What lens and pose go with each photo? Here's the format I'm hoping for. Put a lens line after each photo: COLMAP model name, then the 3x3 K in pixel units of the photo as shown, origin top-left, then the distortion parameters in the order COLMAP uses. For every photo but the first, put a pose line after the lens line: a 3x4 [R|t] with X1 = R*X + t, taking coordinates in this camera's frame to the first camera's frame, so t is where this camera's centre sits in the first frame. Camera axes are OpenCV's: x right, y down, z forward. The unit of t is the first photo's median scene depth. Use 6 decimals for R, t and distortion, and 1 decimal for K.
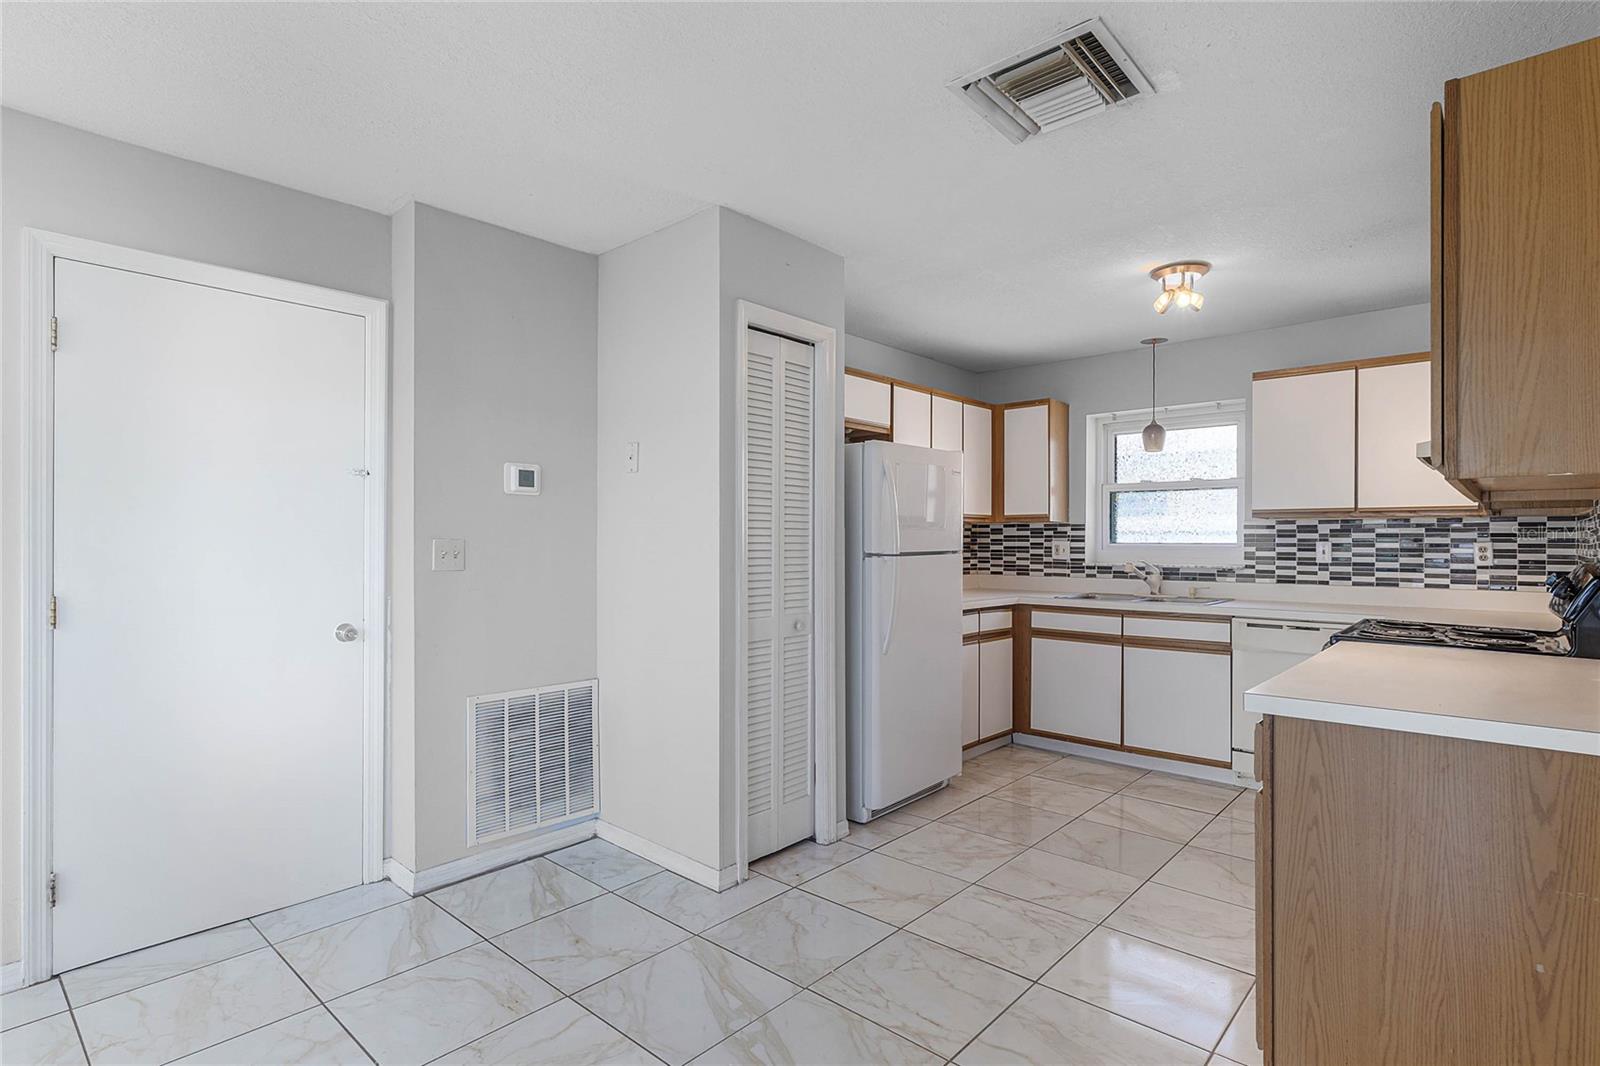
lens RADIAL K [[798.7, 0, 798.9], [0, 798.7, 540.6], [0, 0, 1]] dist [-0.000375, 0.000072]
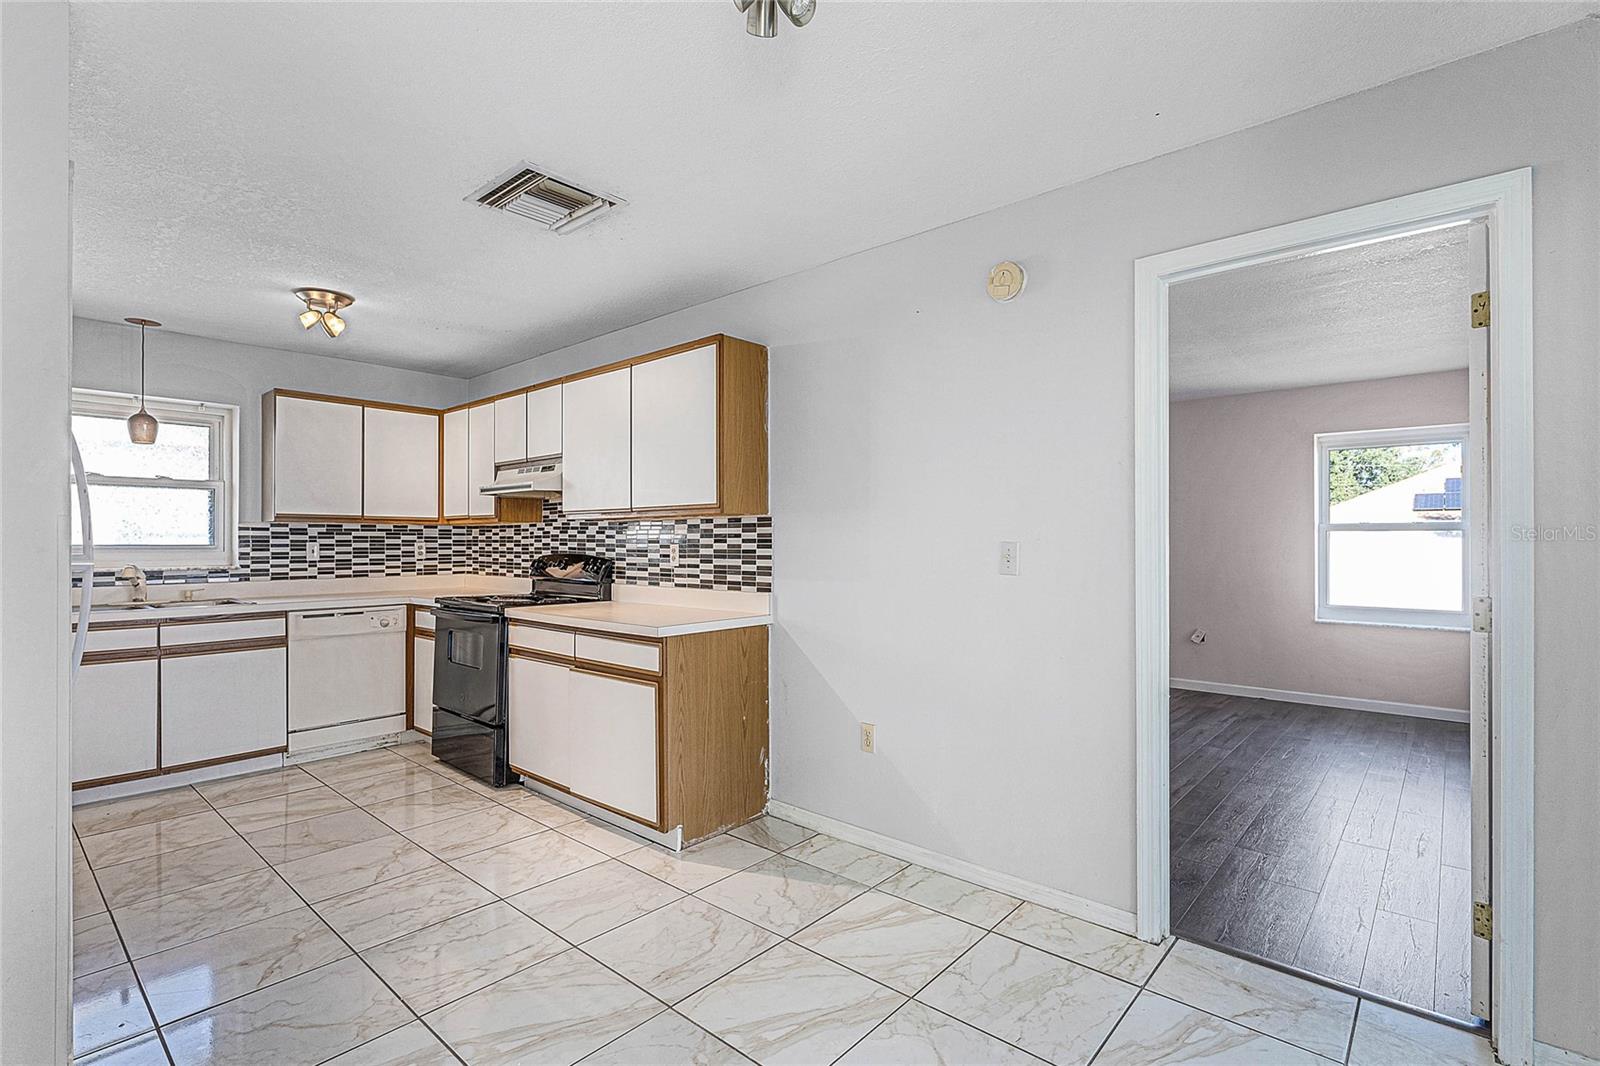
lens RADIAL K [[750.6, 0, 797.4], [0, 750.6, 539.0], [0, 0, 1]] dist [-0.000030, -0.000024]
pose [[-0.008941, 0.002646, 0.999957, -0.448333], [0.001034, 0.999996, -0.002637, -0.000145], [-0.999959, 0.001011, -0.008944, 0.285782]]
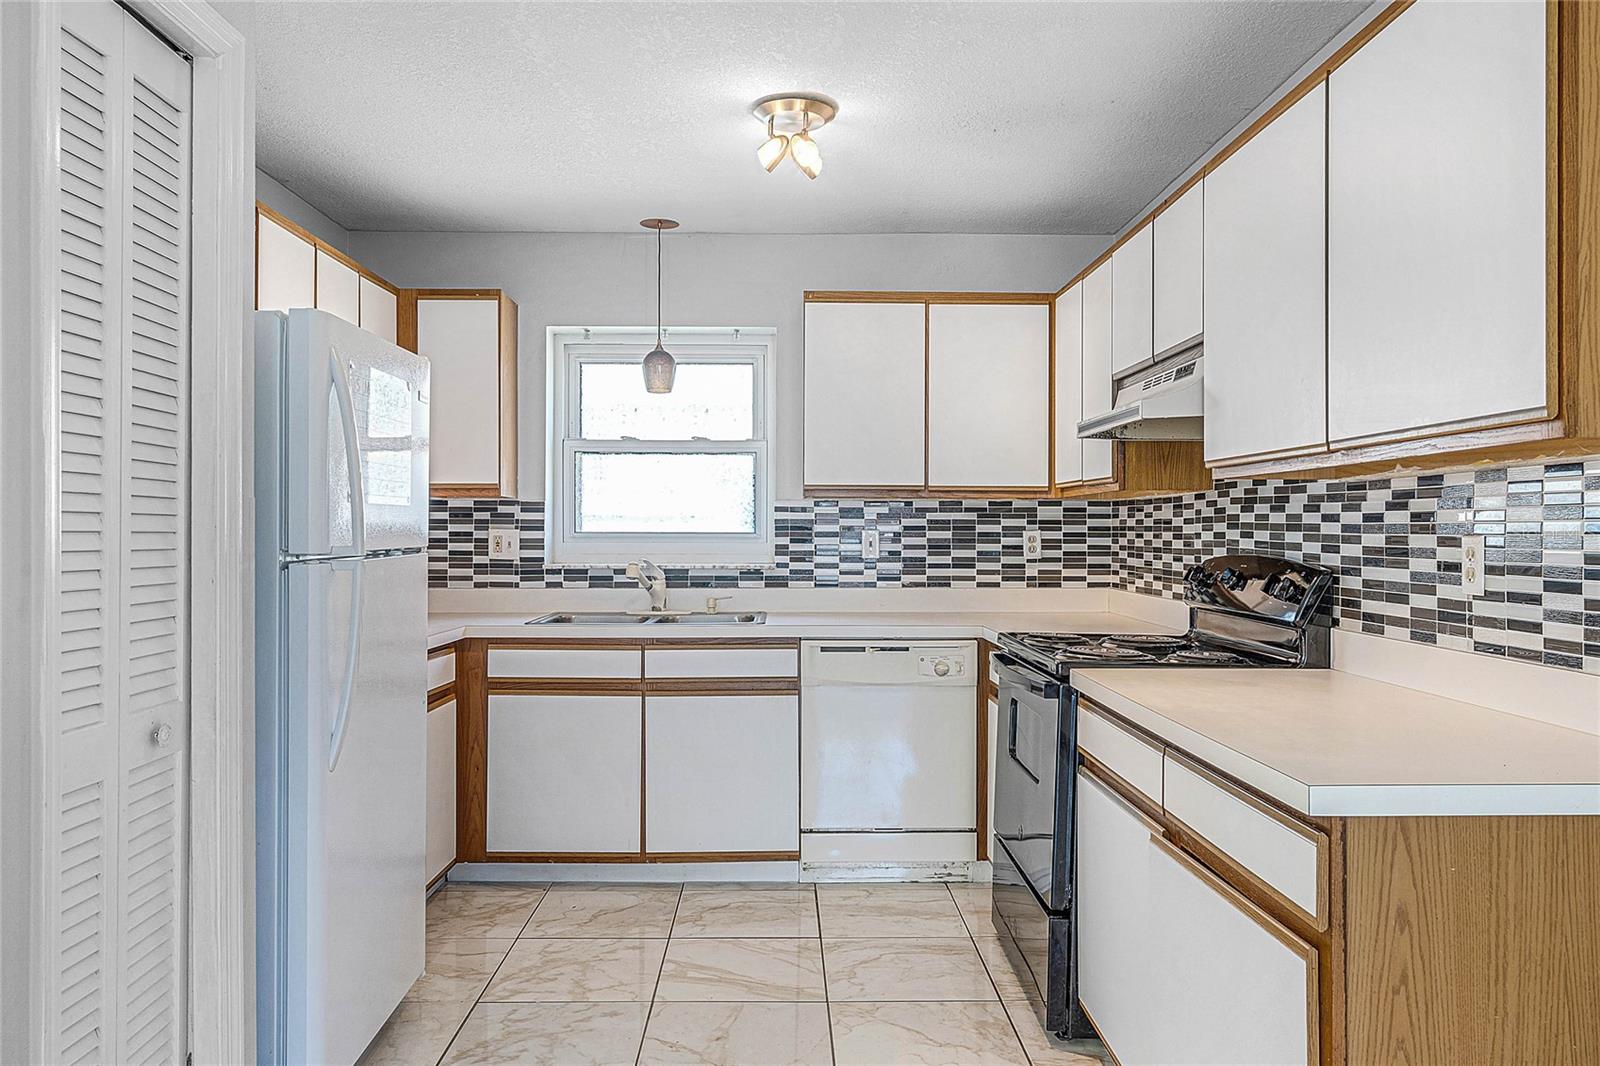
lens RADIAL K [[1136.1, 0, 799.9], [0, 1136.1, 532.7], [0, 0, 1]] dist [0.011613, -0.004400]
pose [[0.729187, -0.001603, 0.684312, -0.118215], [-0.000639, 0.999995, 0.003023, 0.000615], [-0.684314, -0.002641, 0.729183, 0.260664]]
